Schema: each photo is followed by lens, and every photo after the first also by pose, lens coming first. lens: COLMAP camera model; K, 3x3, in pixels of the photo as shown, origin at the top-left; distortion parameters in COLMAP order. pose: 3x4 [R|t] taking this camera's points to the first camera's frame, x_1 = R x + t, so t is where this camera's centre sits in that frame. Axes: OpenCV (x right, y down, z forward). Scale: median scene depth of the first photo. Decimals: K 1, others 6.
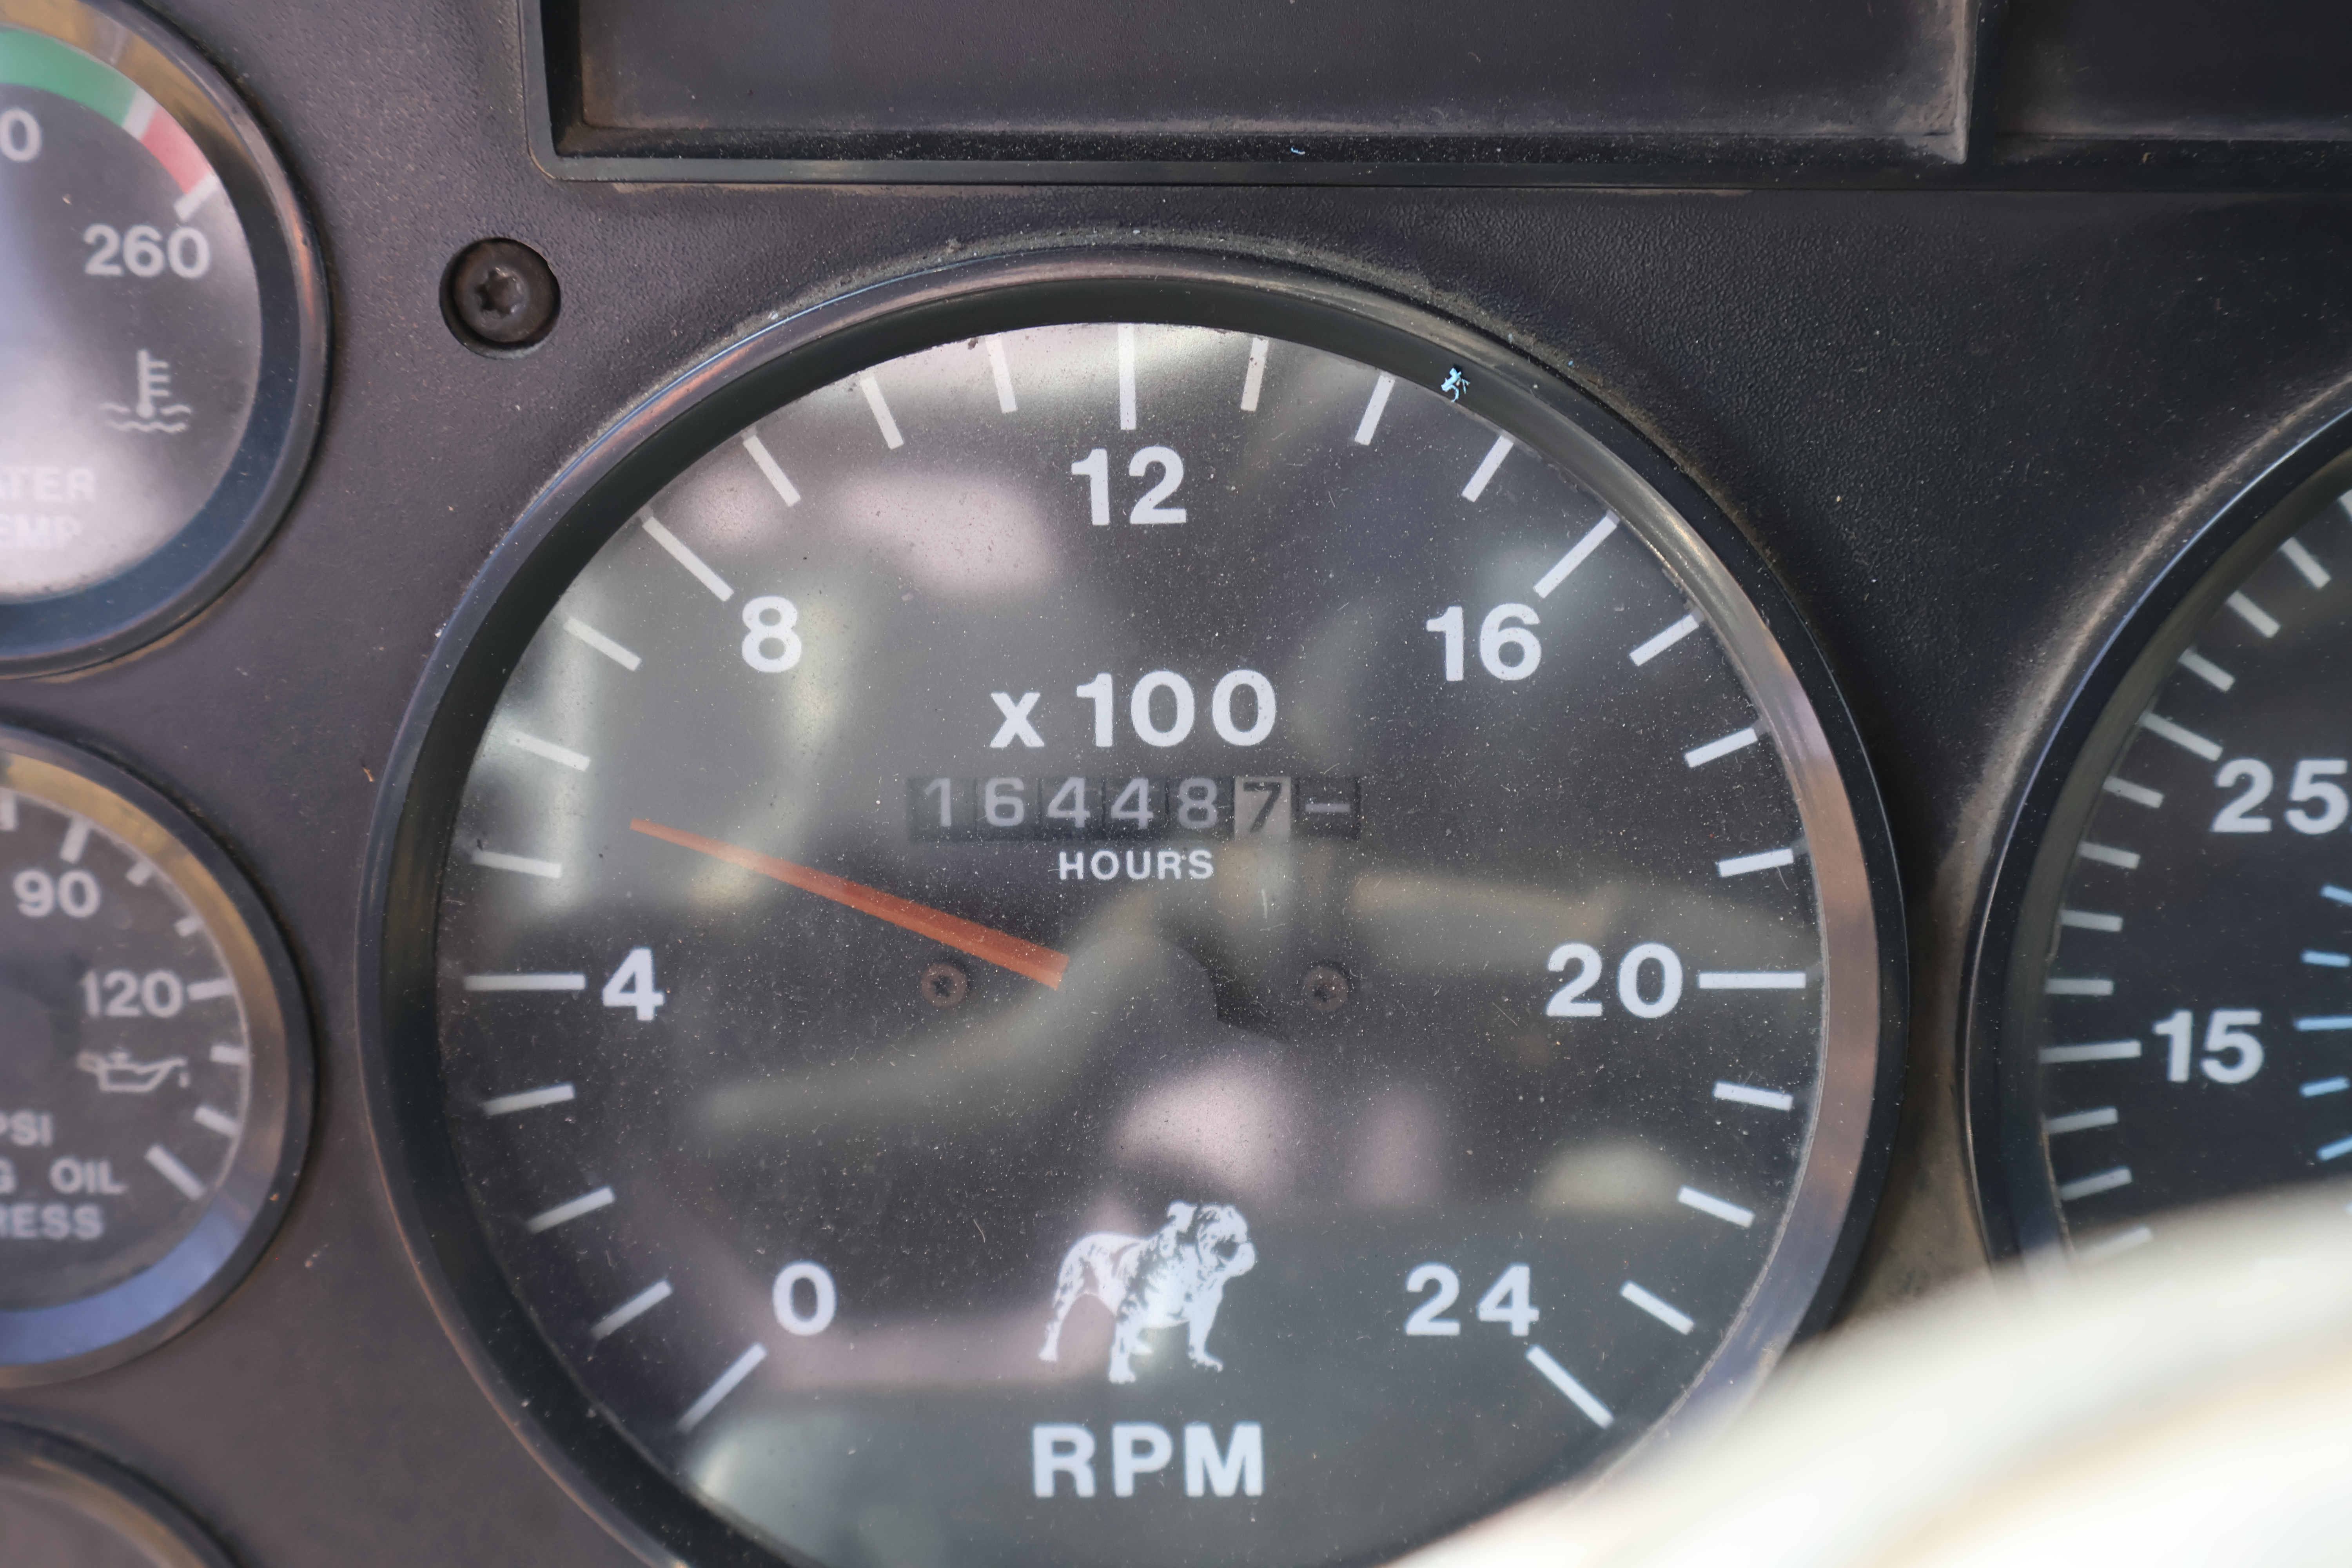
lens RADIAL K [[3992.6, 0, 1165.2], [0, 3992.6, 781.1], [0, 0, 1]] dist [0.032097, 0.000000]
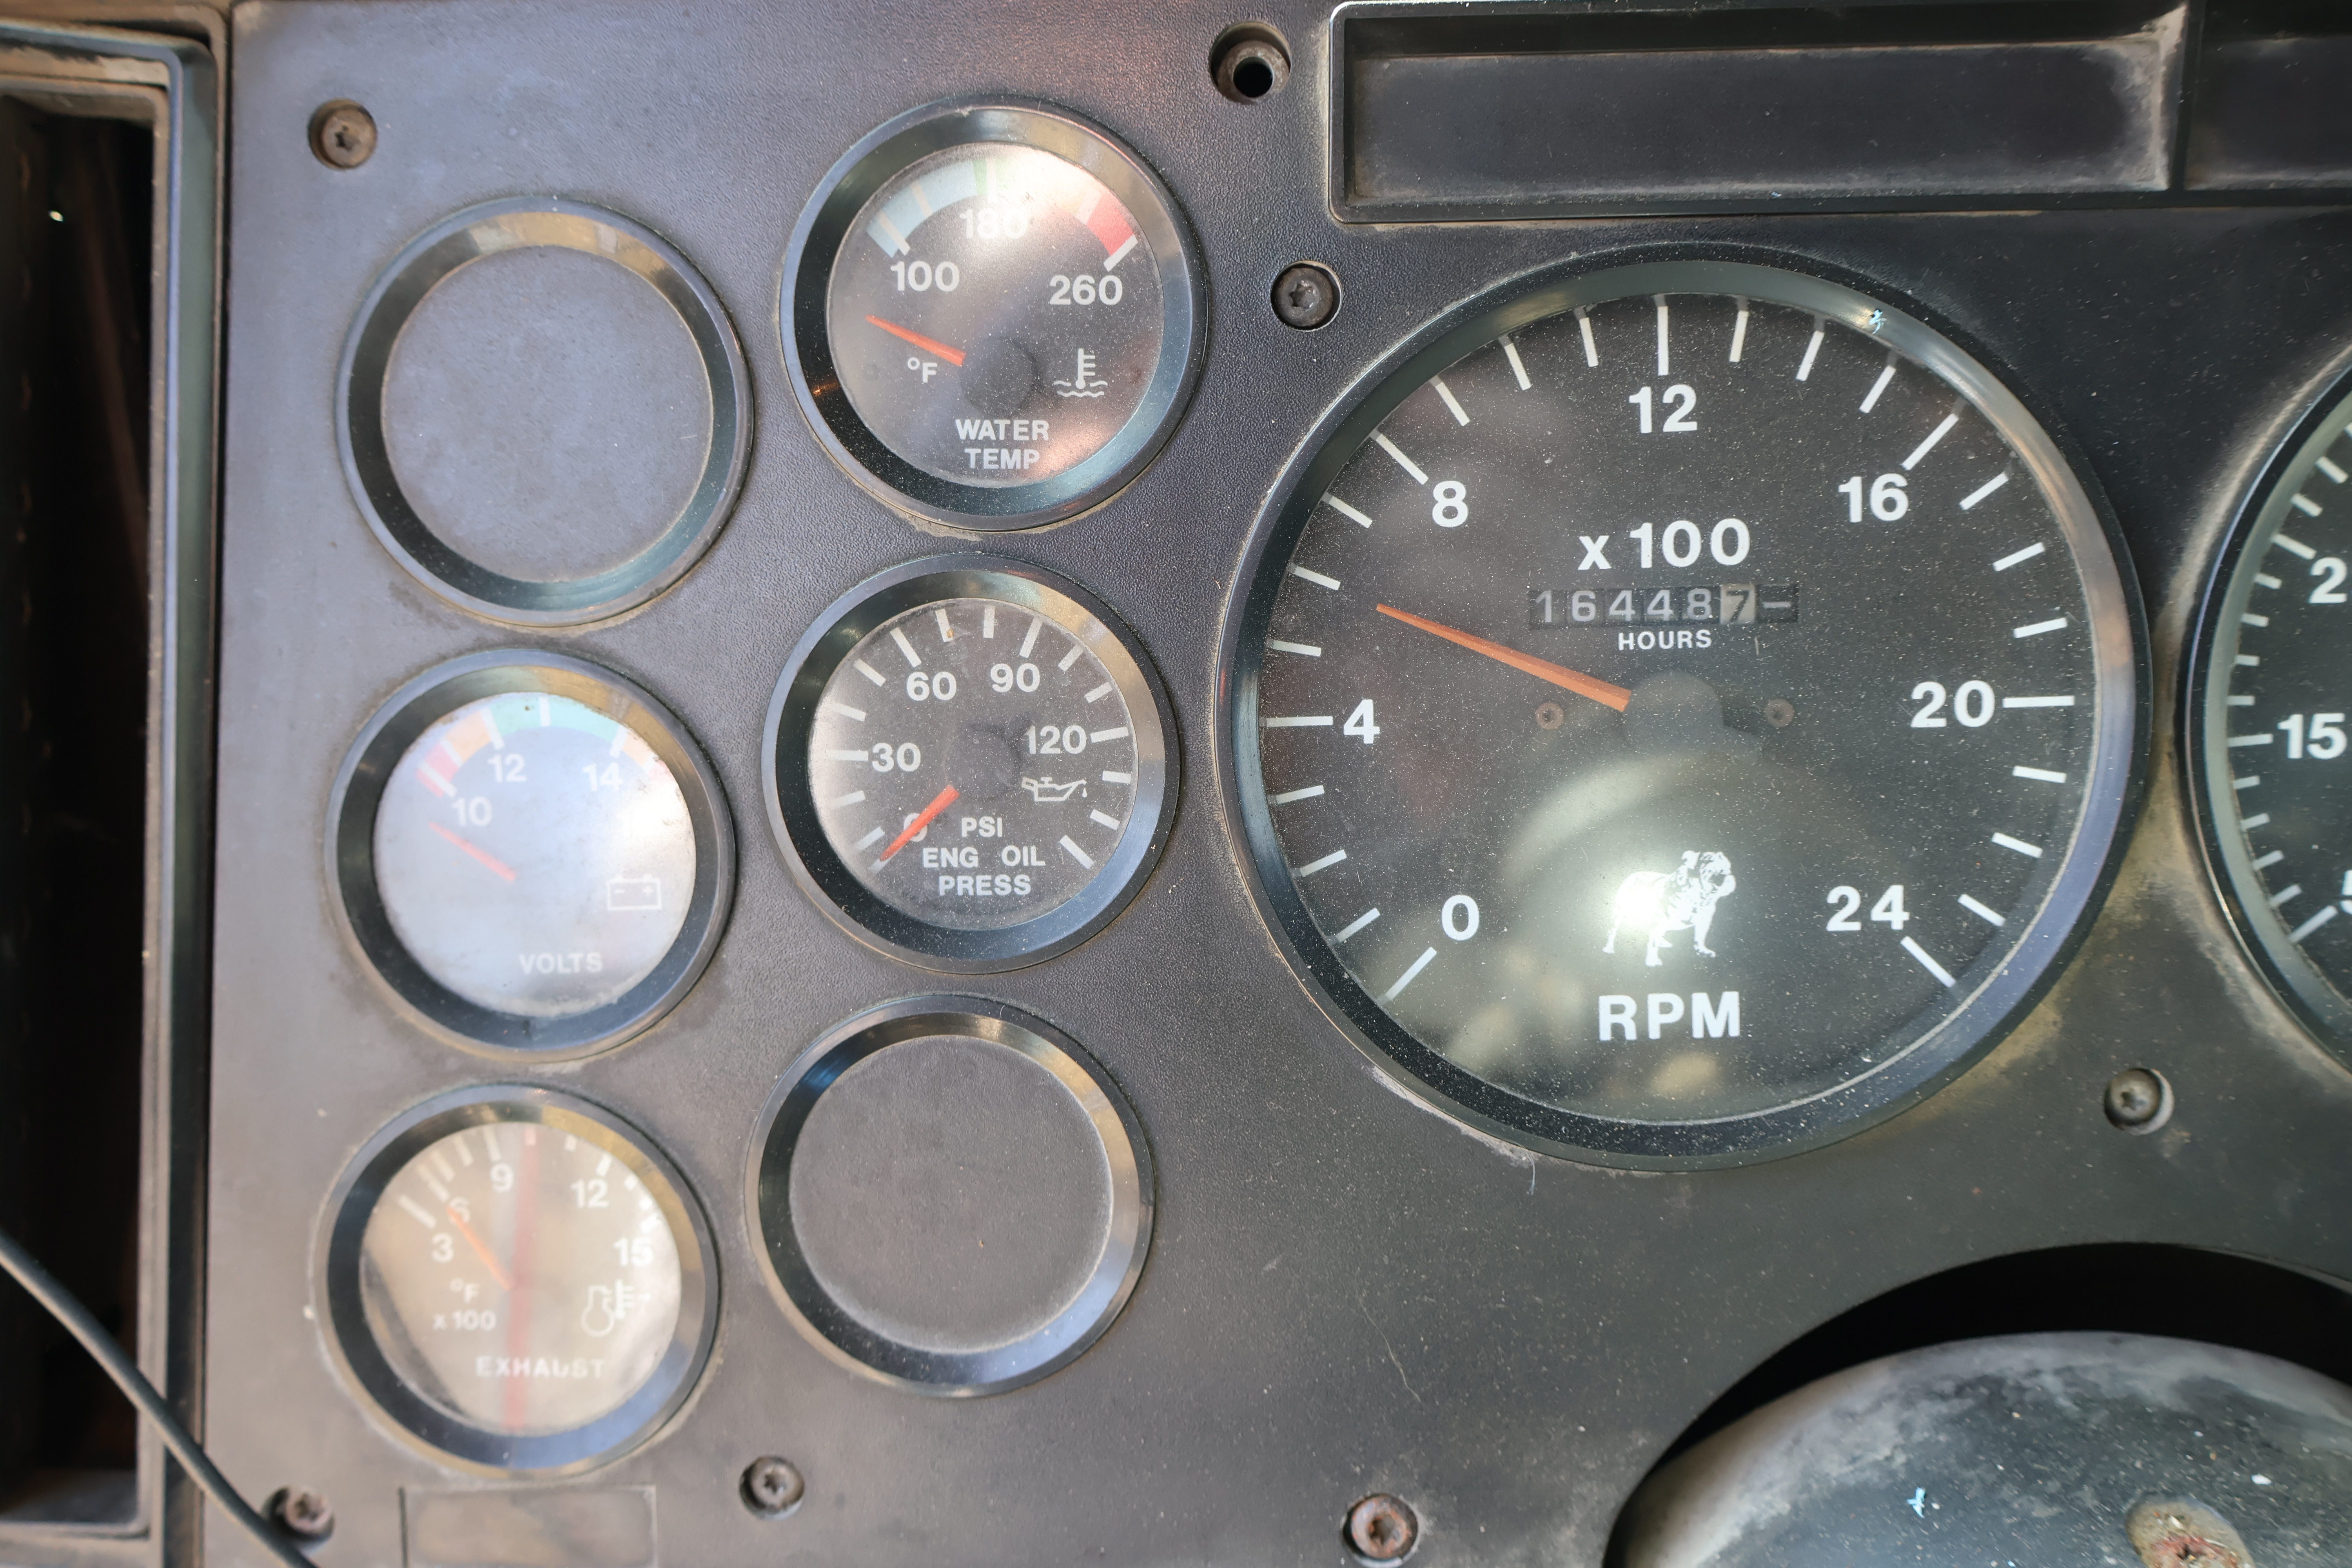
lens RADIAL K [[2245.8, 0, 1185.9], [0, 2245.8, 772.6], [0, 0, 1]] dist [0.019080, 0.000000]
pose [[0.999870, -0.014598, 0.006782, -0.217063], [0.015493, 0.987070, -0.159539, 0.224870], [-0.004365, 0.159624, 0.987168, 0.073606]]
